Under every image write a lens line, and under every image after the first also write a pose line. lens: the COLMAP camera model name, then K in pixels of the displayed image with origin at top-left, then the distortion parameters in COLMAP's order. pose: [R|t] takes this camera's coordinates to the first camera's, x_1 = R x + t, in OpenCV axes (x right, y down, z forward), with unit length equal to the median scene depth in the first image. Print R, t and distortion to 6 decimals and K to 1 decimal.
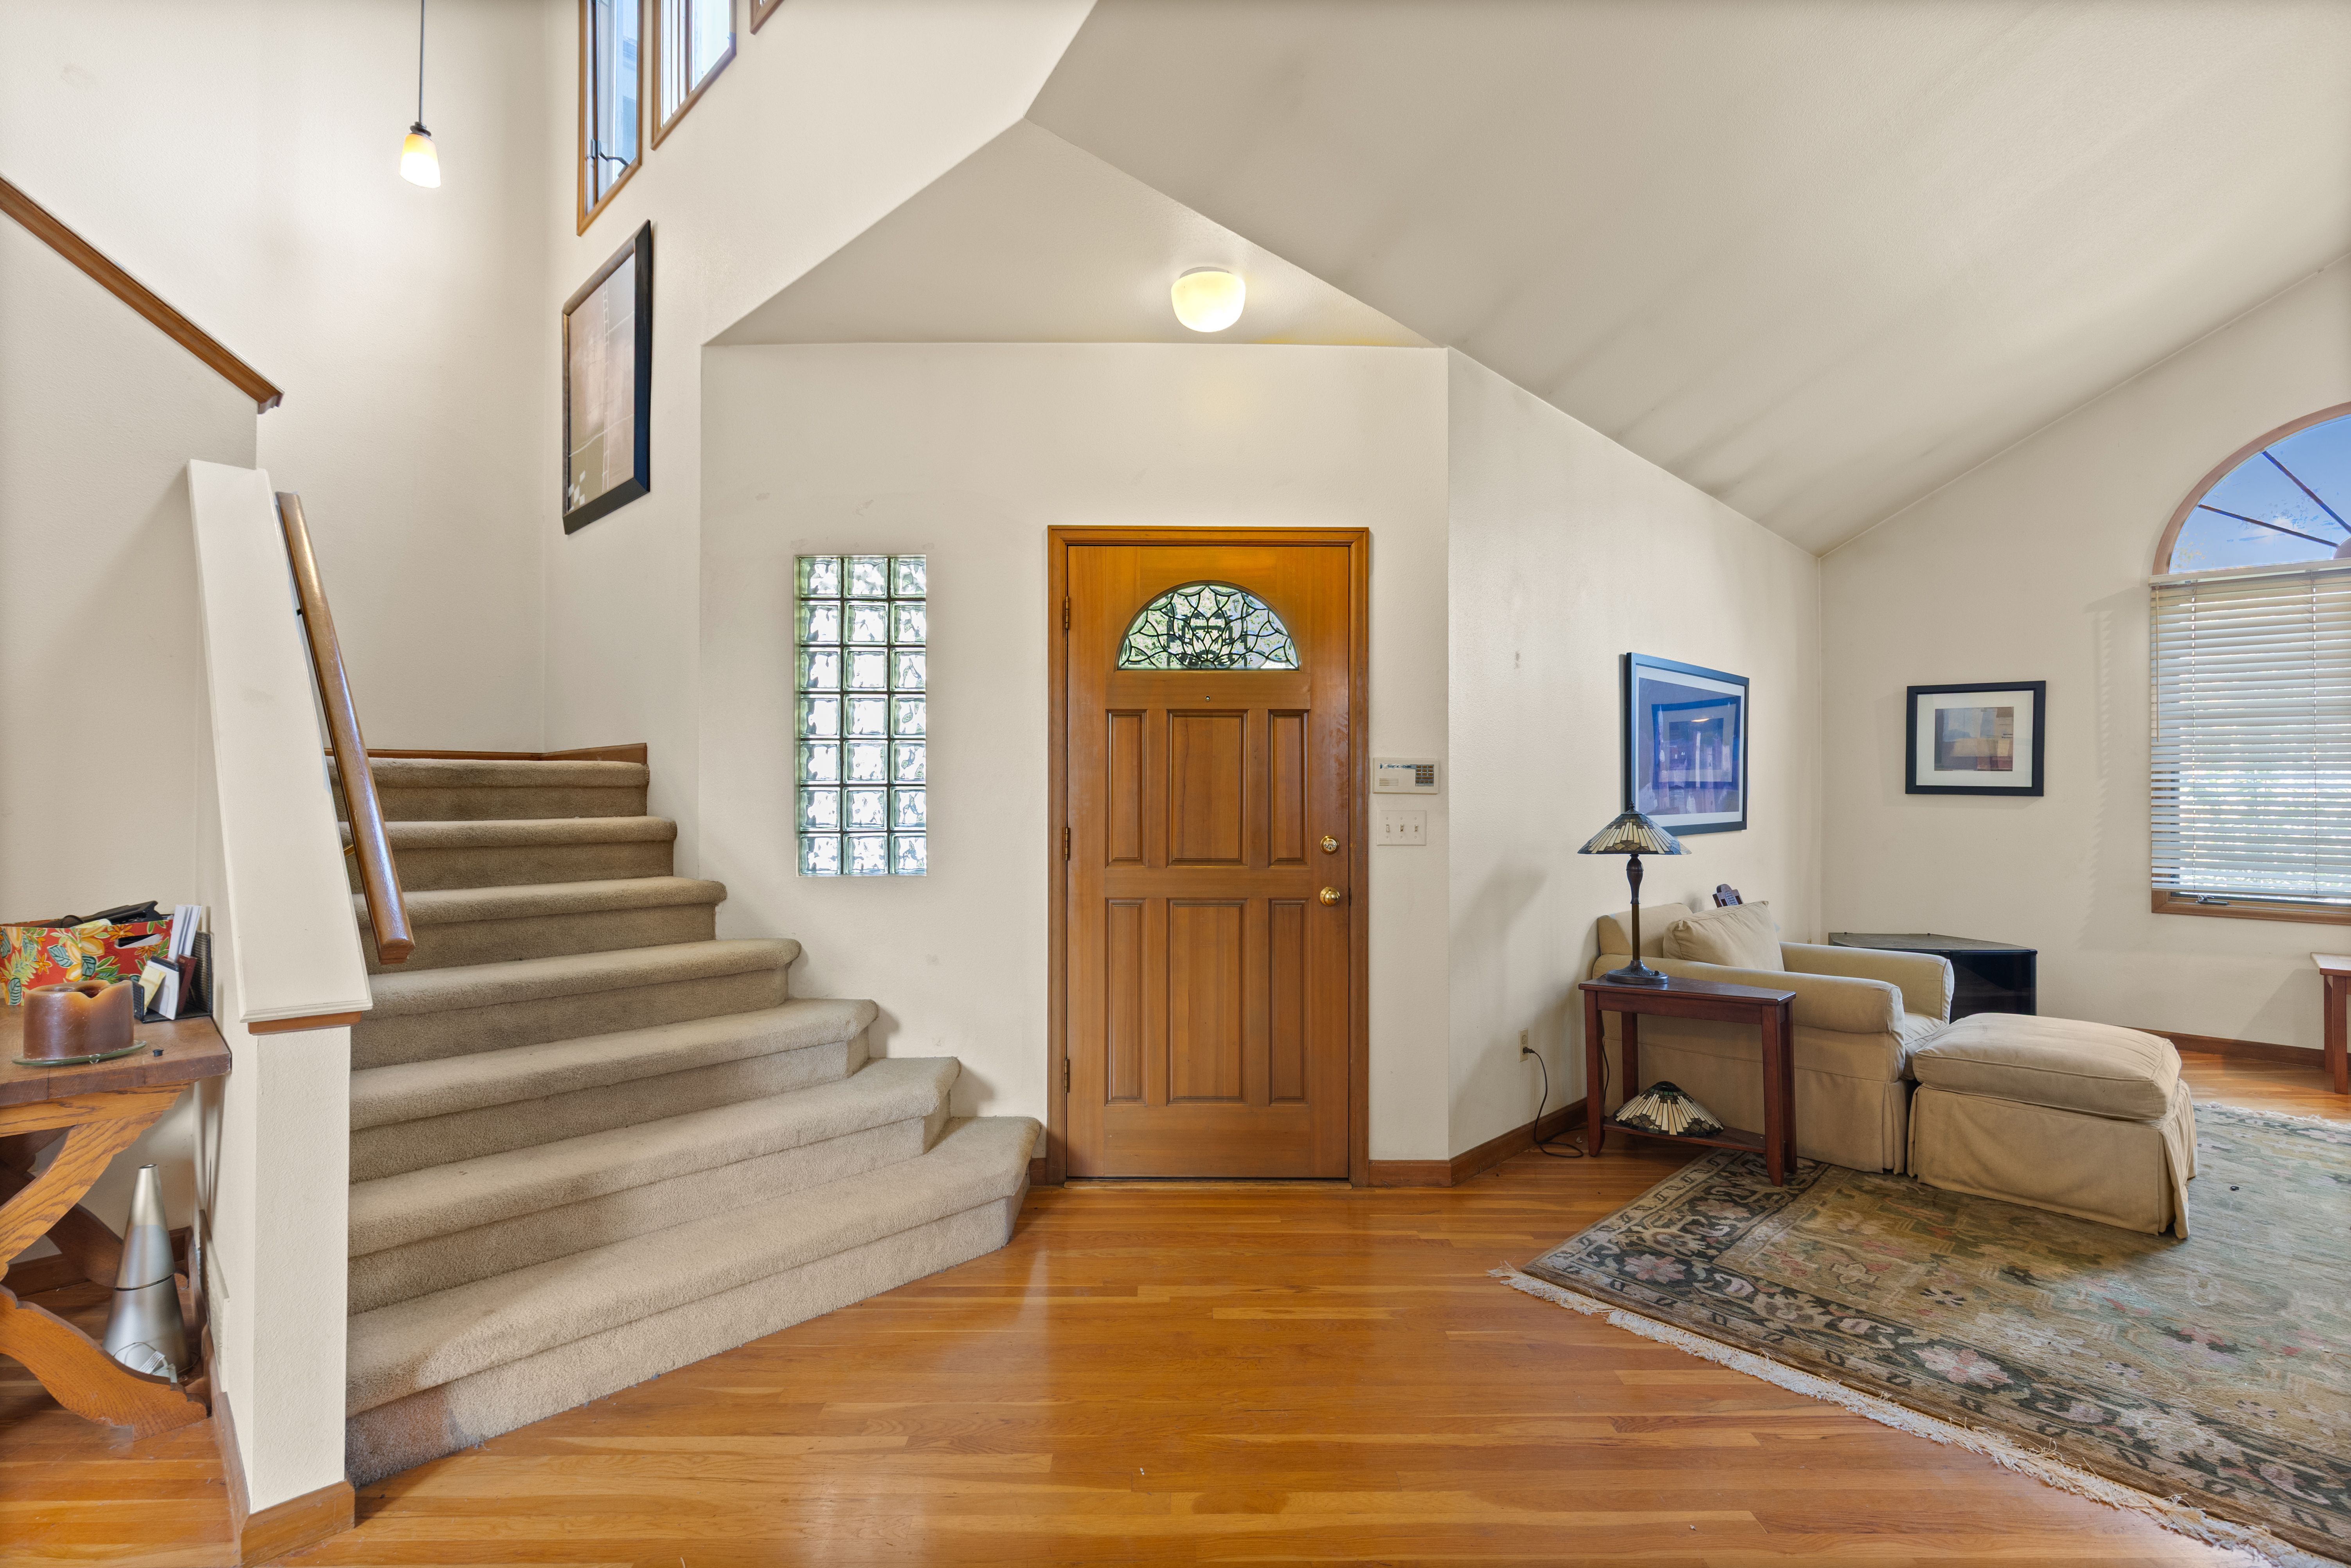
lens RADIAL K [[1062.0, 0, 1178.9], [0, 1062.0, 779.7], [0, 0, 1]] dist [0.001326, -0.000372]
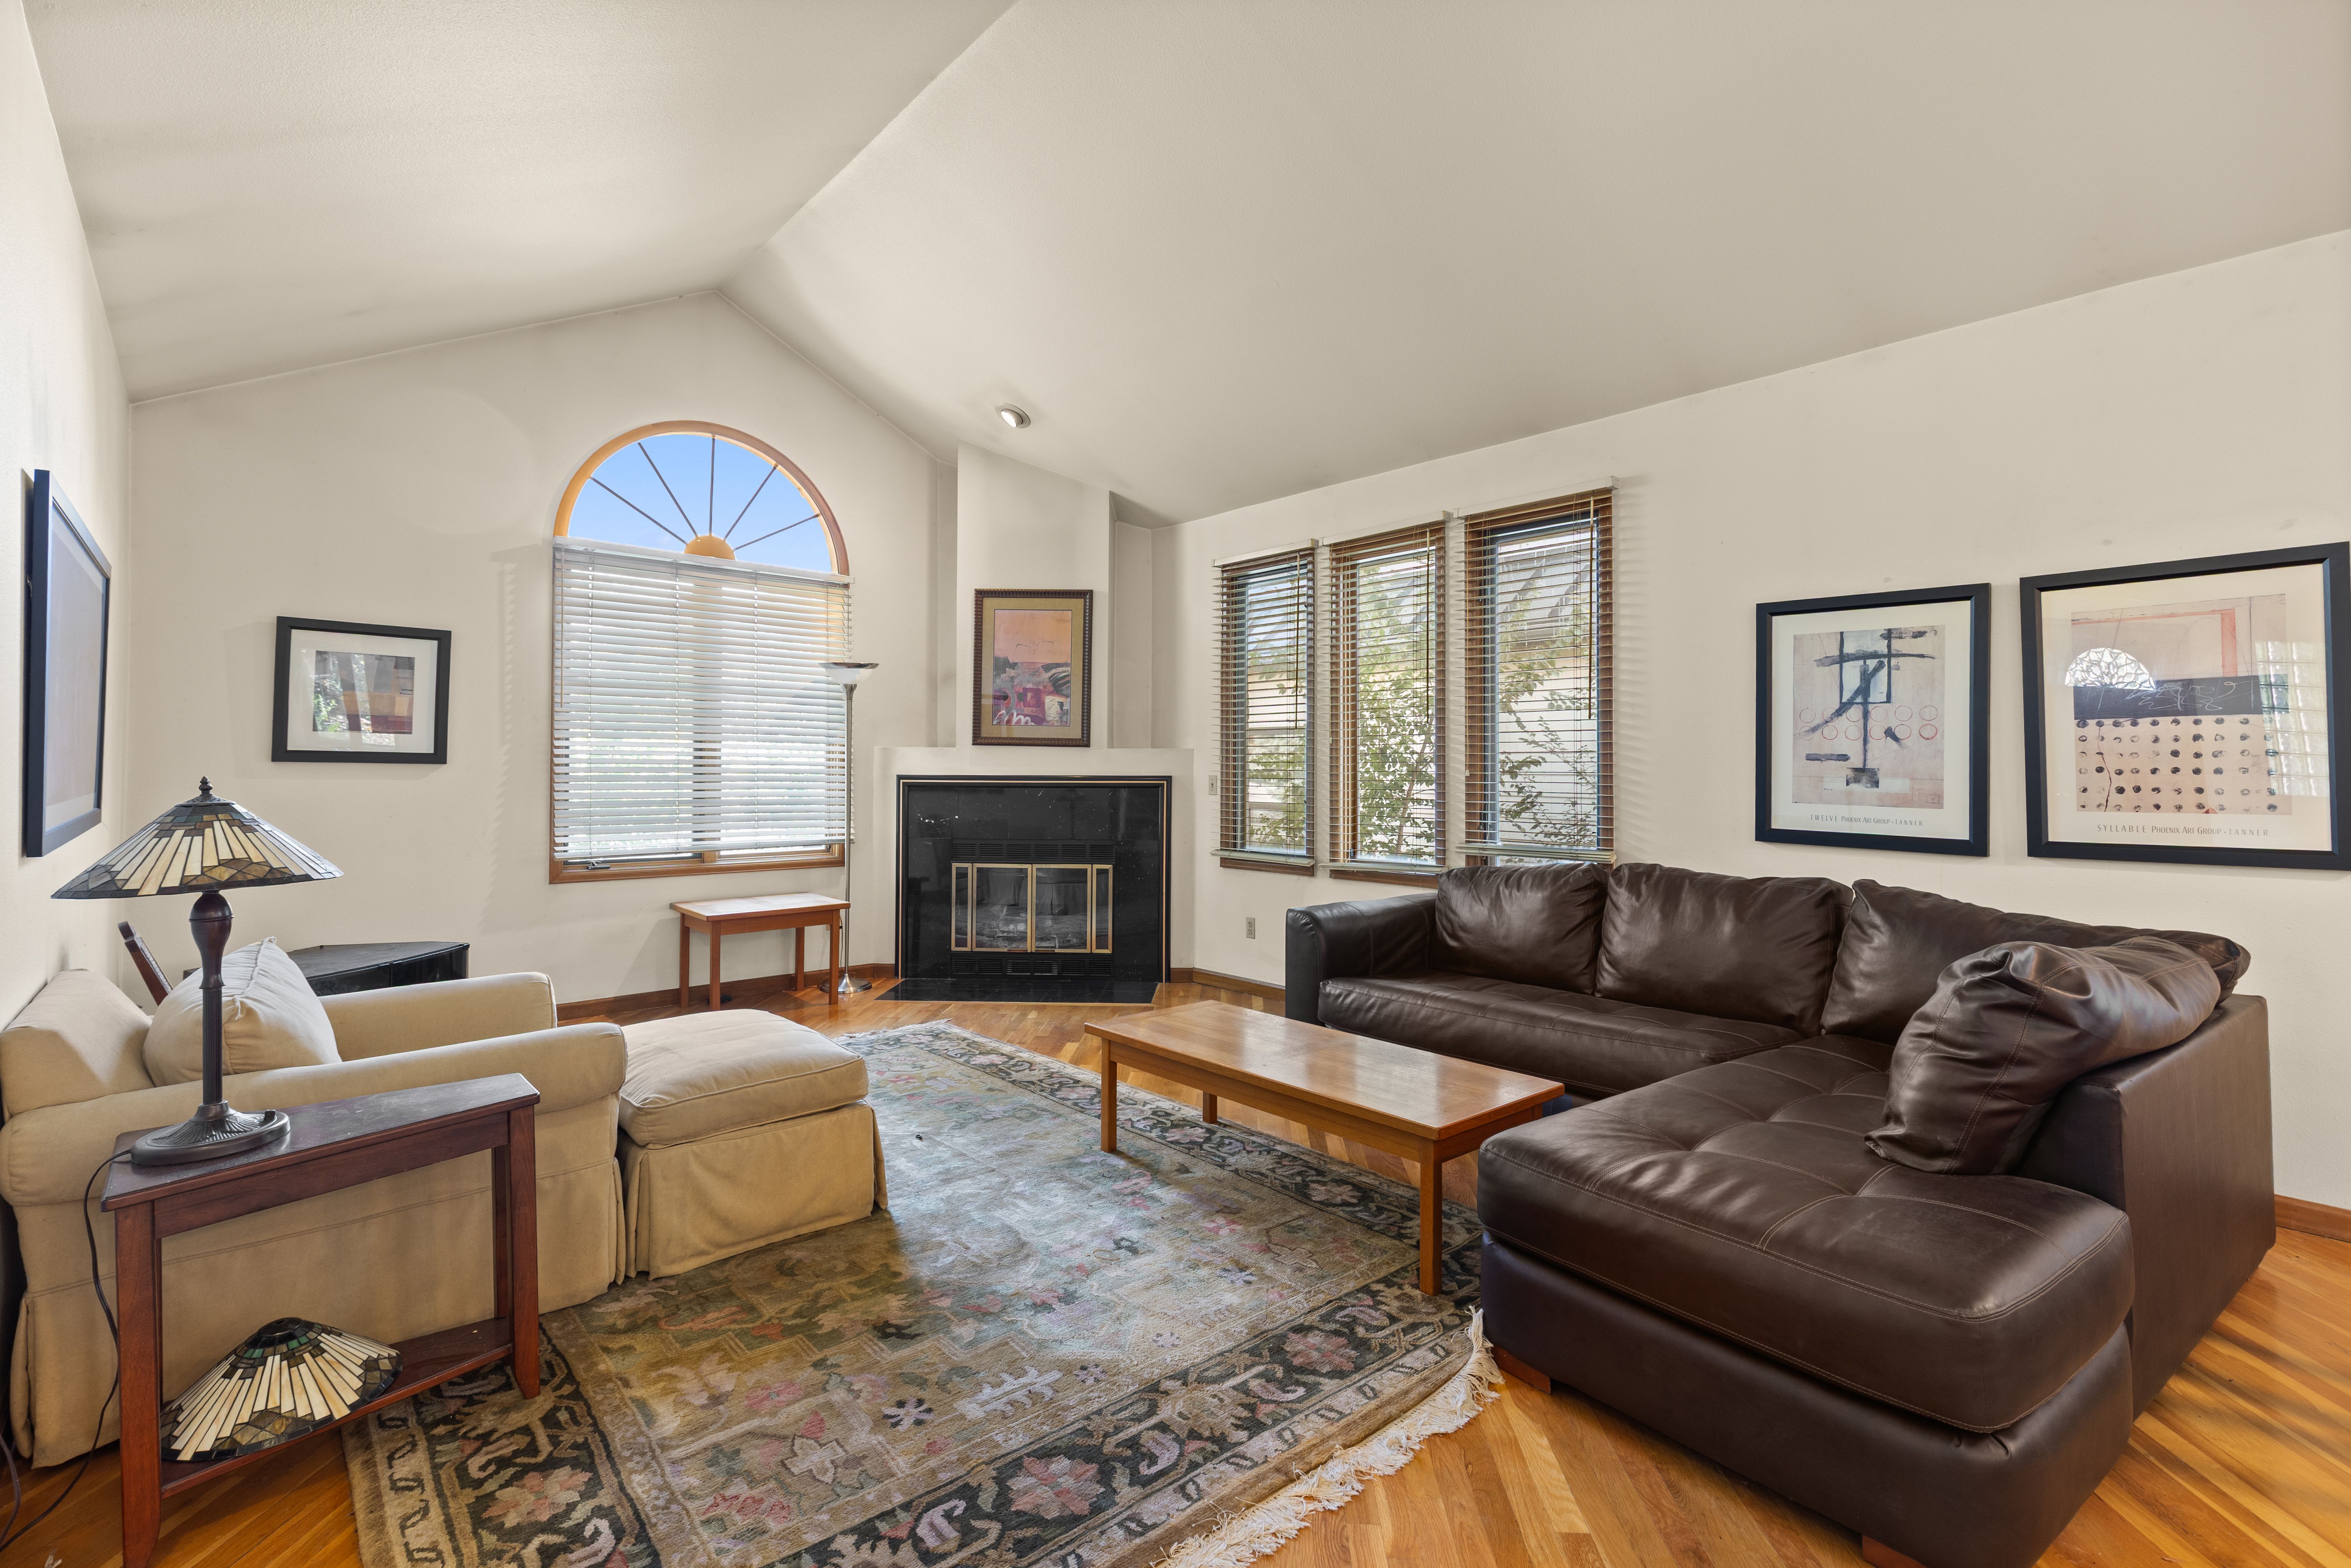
lens RADIAL K [[1075.9, 0, 1179.0], [0, 1075.9, 748.6], [0, 0, 1]] dist [0.003337, 0.000517]
pose [[0.063872, 0.010369, 0.997904, -0.043626], [-0.012781, 0.999873, -0.009572, 0.006604], [-0.997876, -0.012143, 0.063996, 0.594490]]
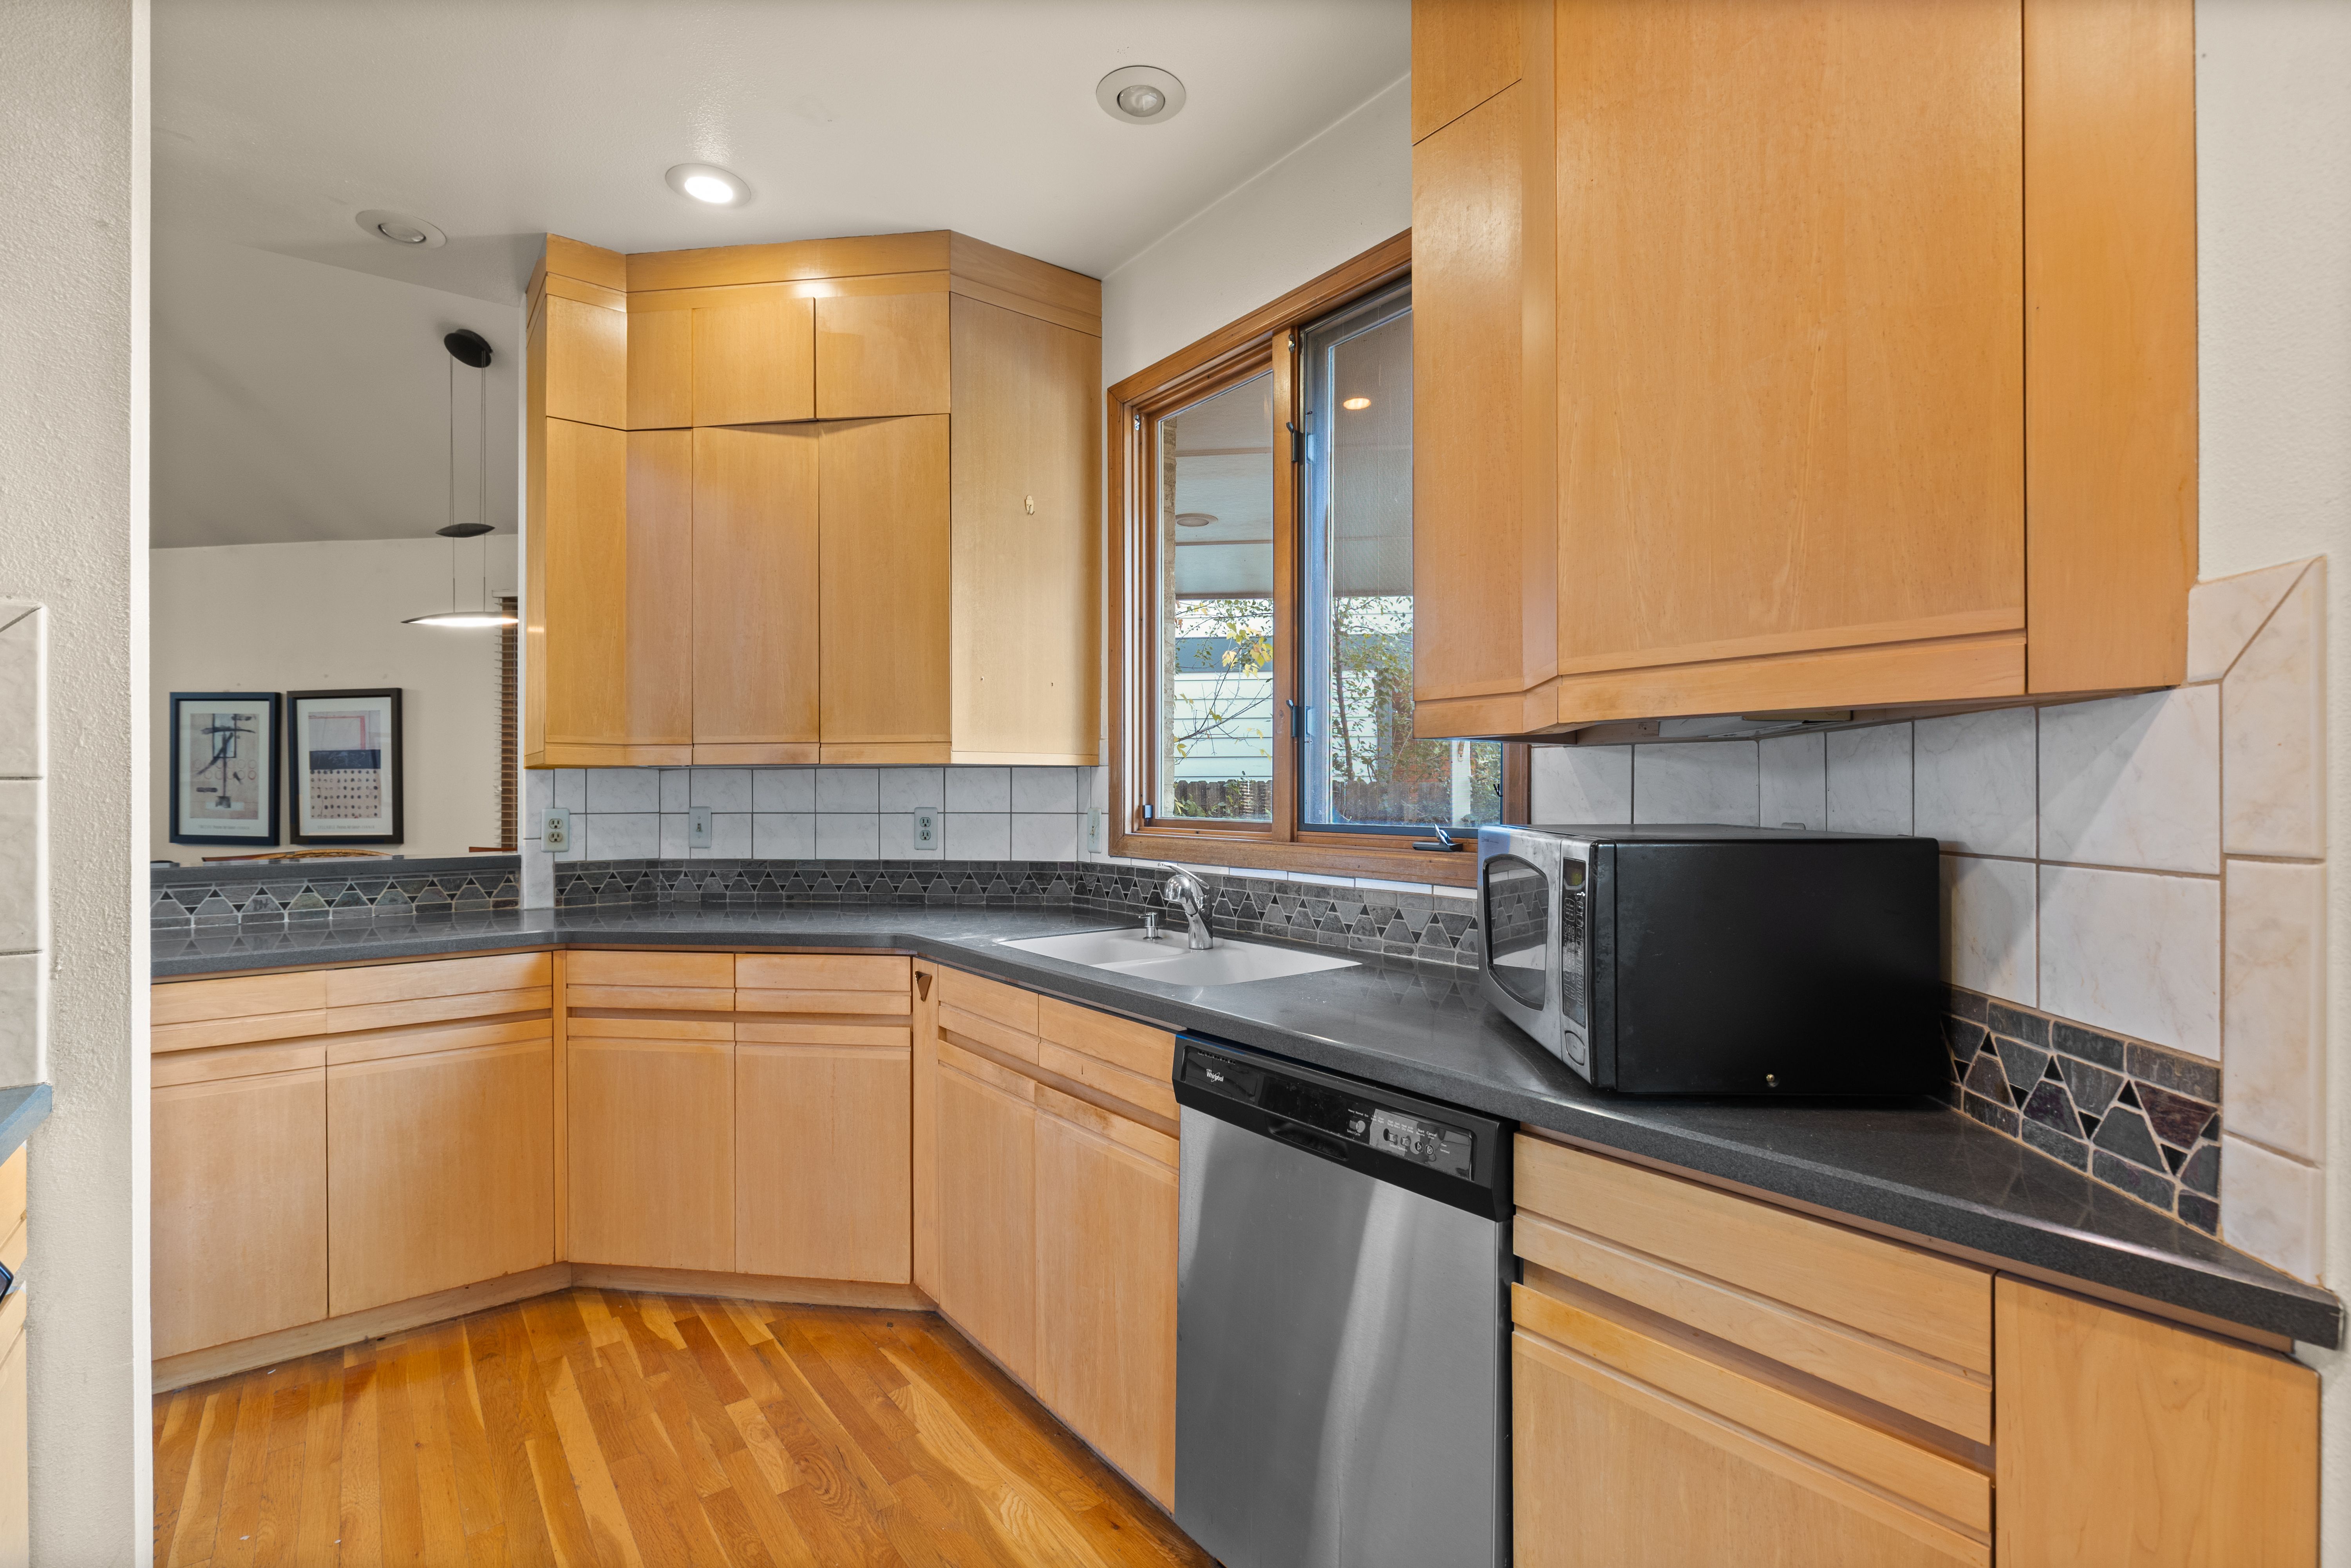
lens RADIAL K [[1057.5, 0, 1167.1], [0, 1057.5, 790.2], [0, 0, 1]] dist [-0.000180, -0.000838]
pose [[-0.603161, 0.002216, 0.797617, -1.323931], [-0.009285, 0.999909, -0.009799, -0.000562], [-0.797566, -0.013317, -0.603085, -0.234913]]
